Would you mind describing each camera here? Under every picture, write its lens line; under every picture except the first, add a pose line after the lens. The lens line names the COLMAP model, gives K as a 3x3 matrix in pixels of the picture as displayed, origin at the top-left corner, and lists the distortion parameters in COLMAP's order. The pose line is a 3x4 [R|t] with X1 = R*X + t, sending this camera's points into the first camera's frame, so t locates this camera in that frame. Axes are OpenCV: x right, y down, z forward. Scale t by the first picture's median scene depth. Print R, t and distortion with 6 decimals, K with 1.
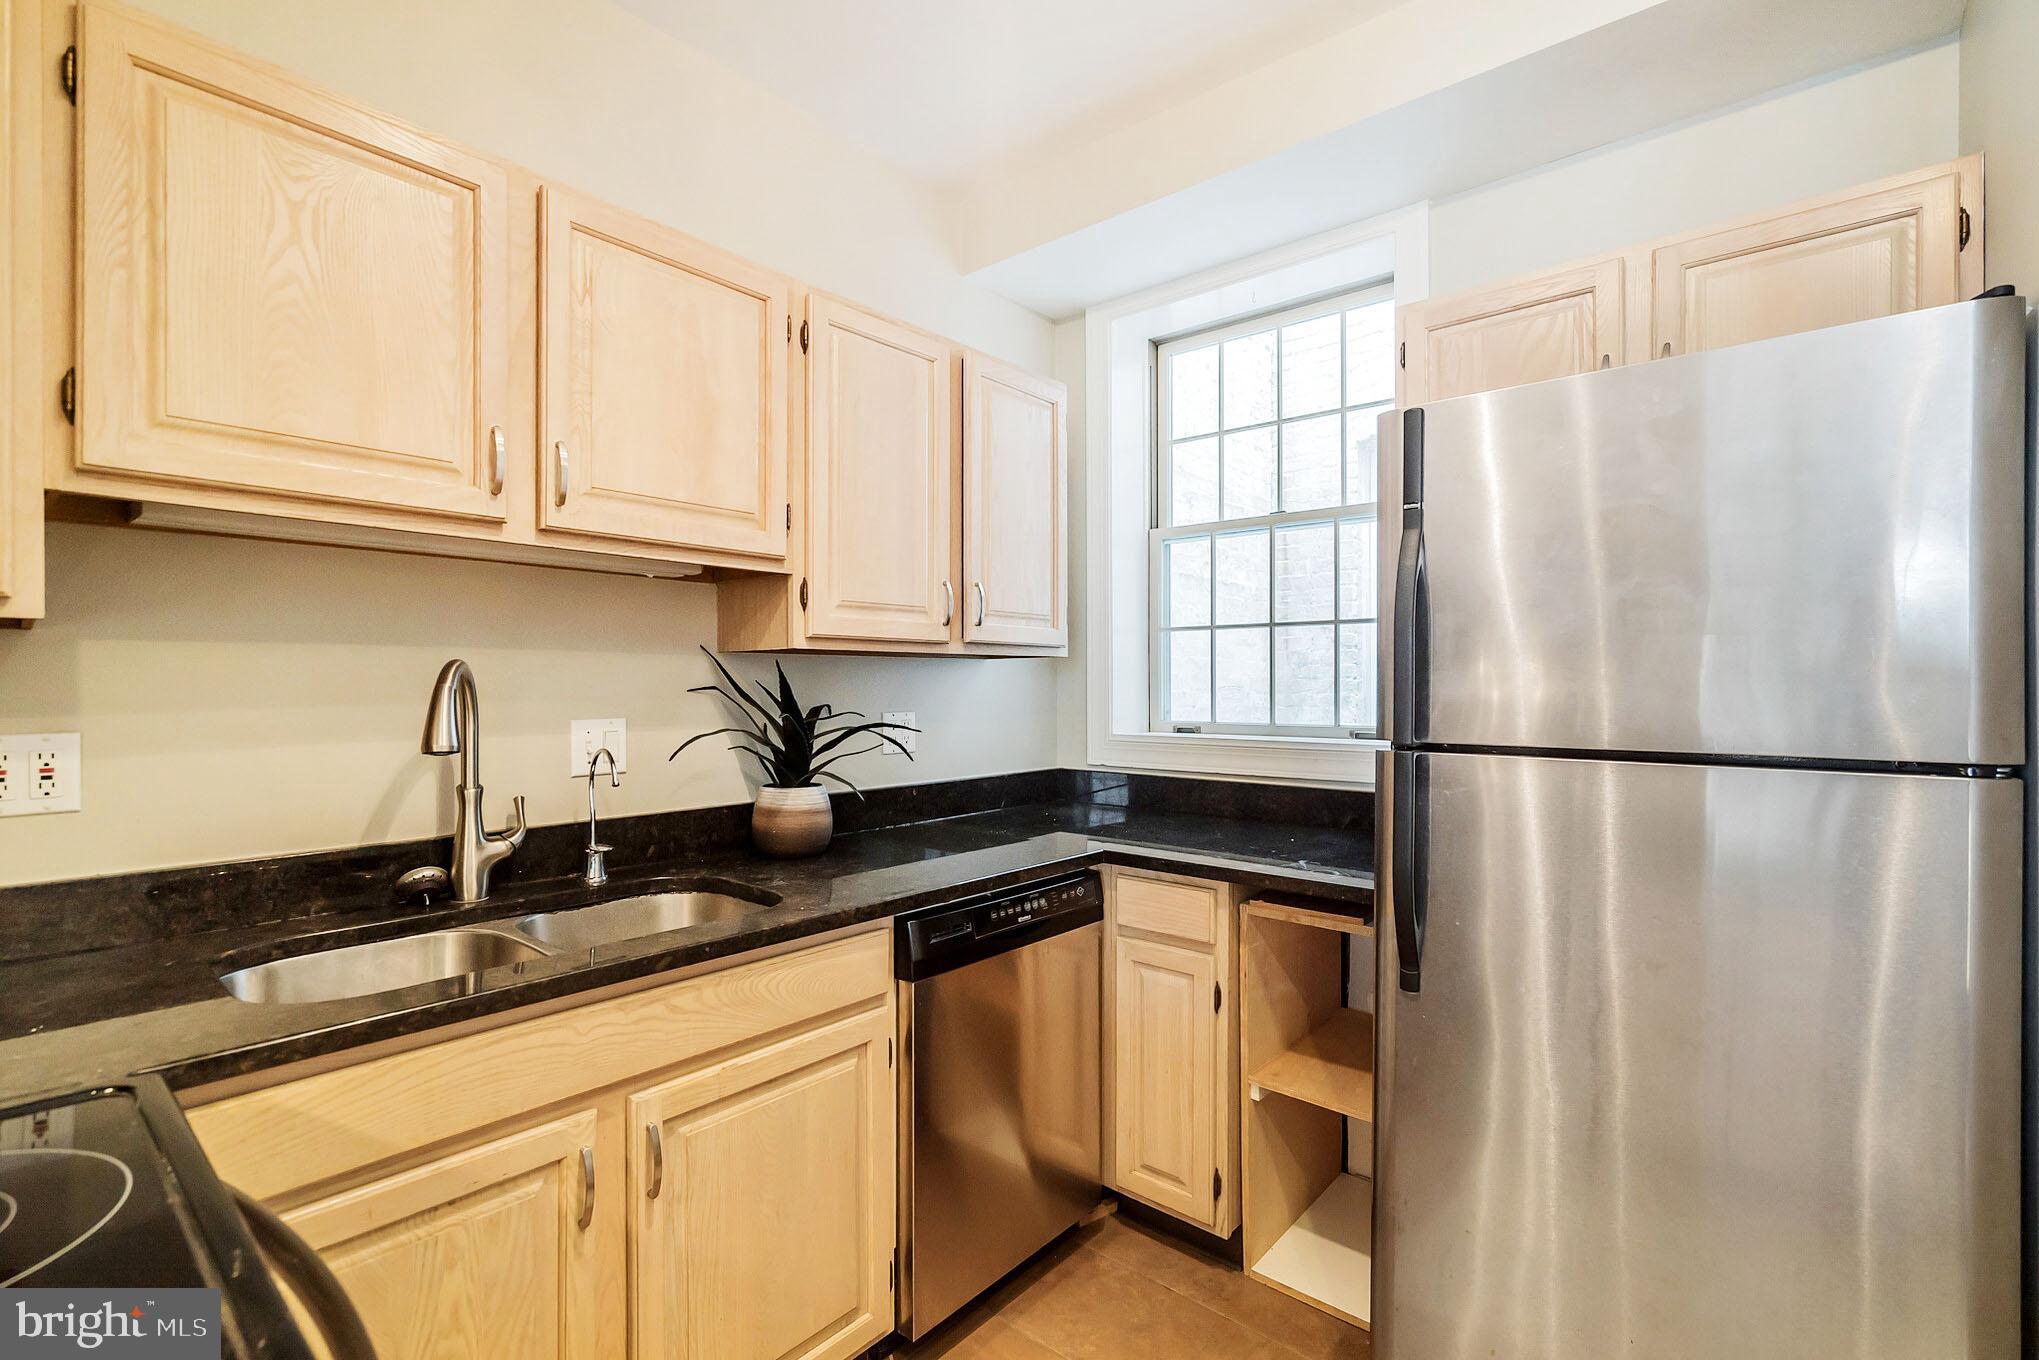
lens RADIAL K [[952.4, 0, 1019.5], [0, 952.4, 680.0], [0, 0, 1]] dist [0.000914, 0.000503]
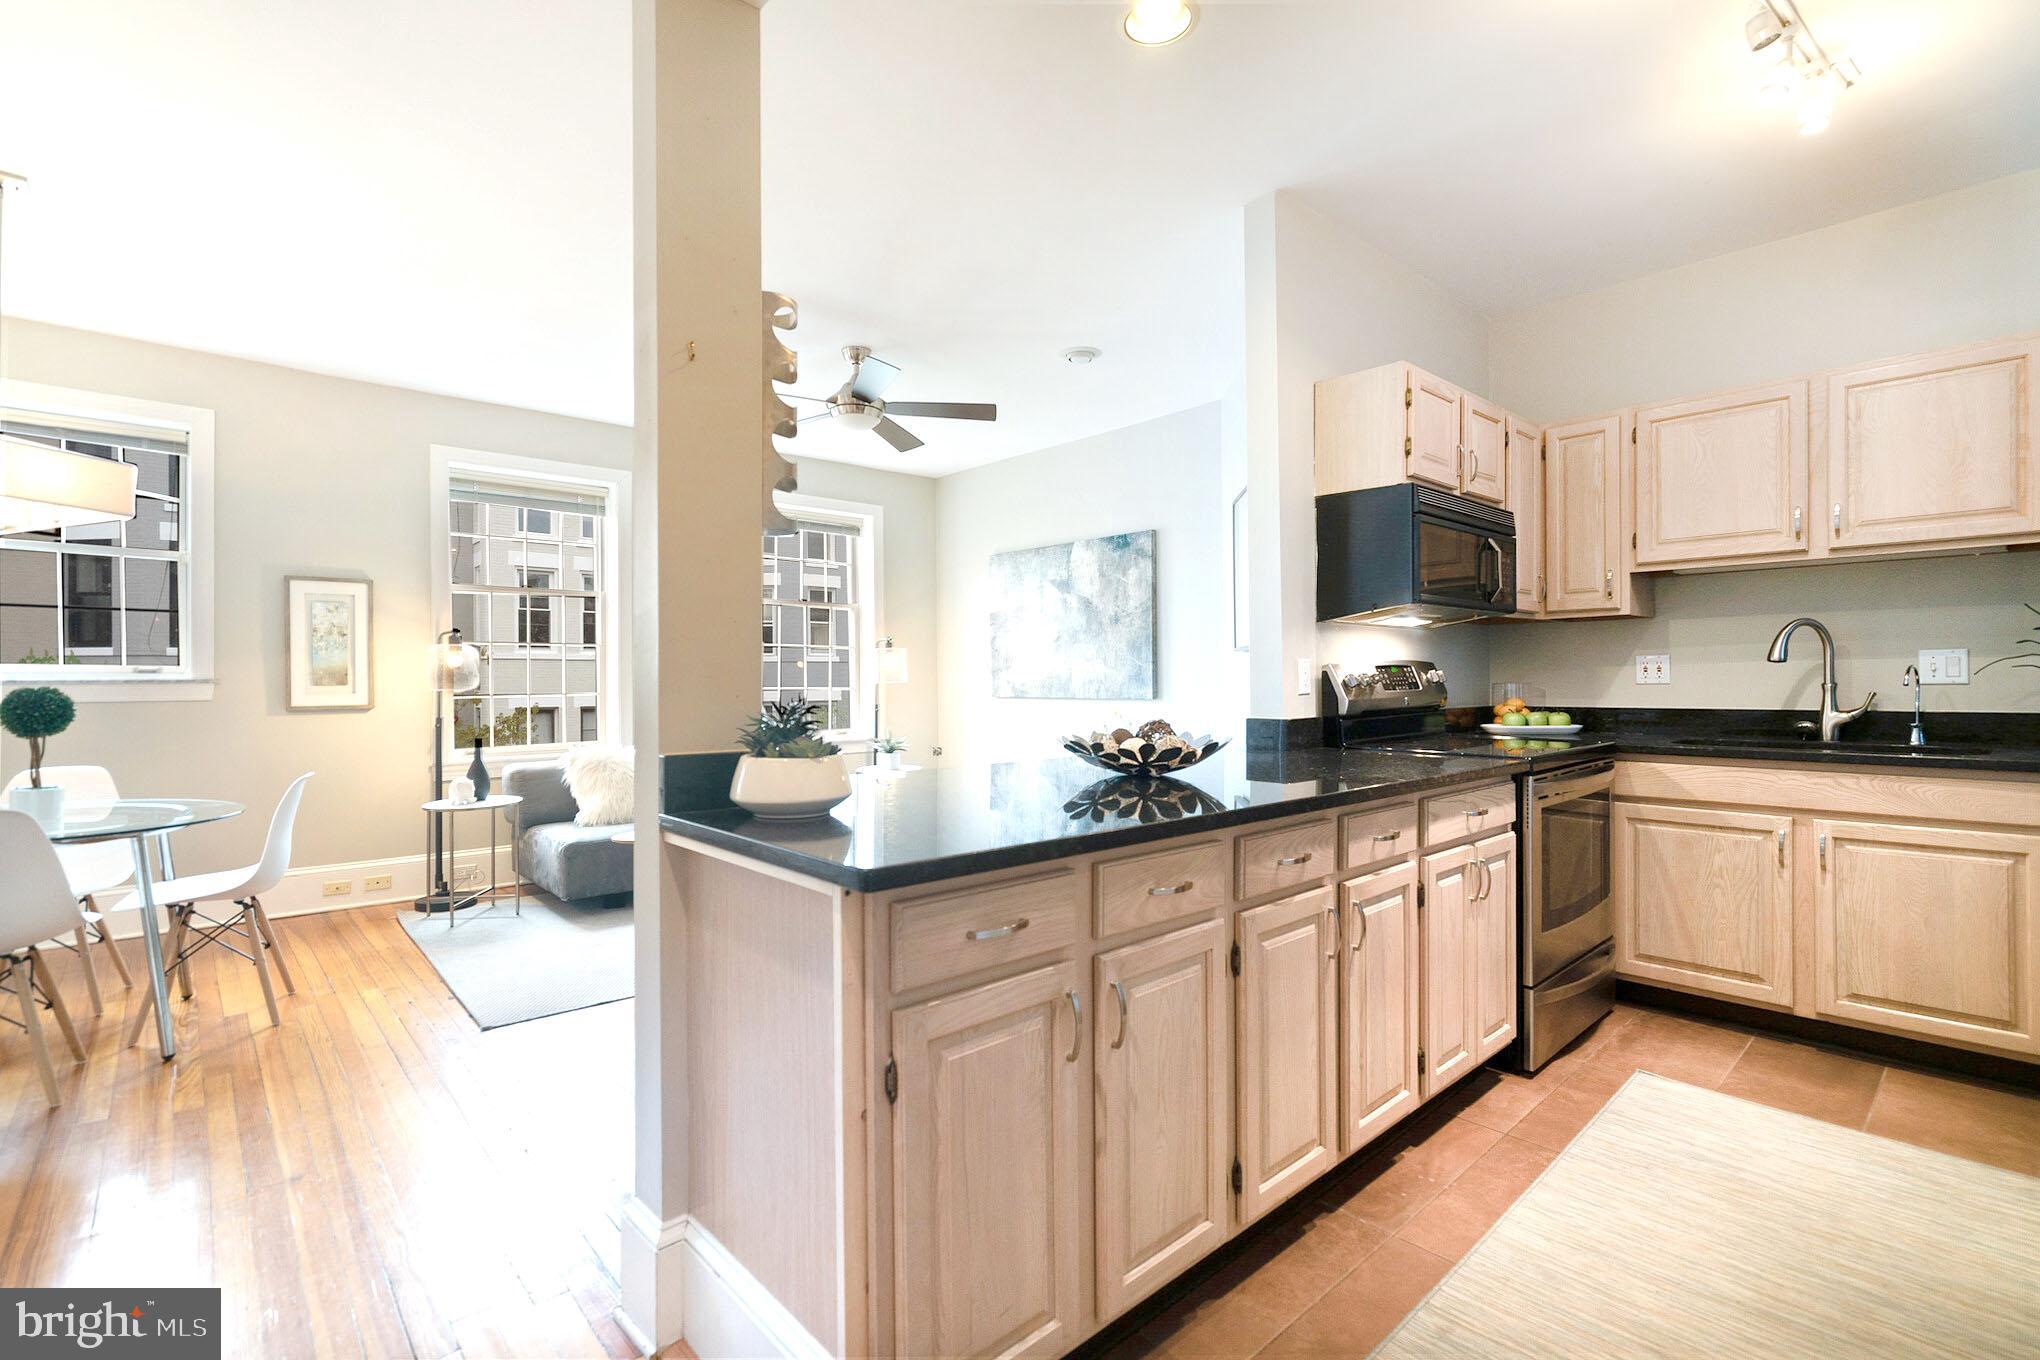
lens RADIAL K [[943.5, 0, 1044.5], [0, 943.5, 681.2], [0, 0, 1]] dist [-0.000773, -0.000928]
pose [[-0.101299, 0.001262, -0.994855, 1.493469], [0.014230, 0.999899, -0.000181, 0.084861], [0.994754, -0.014176, -0.101307, -0.393943]]
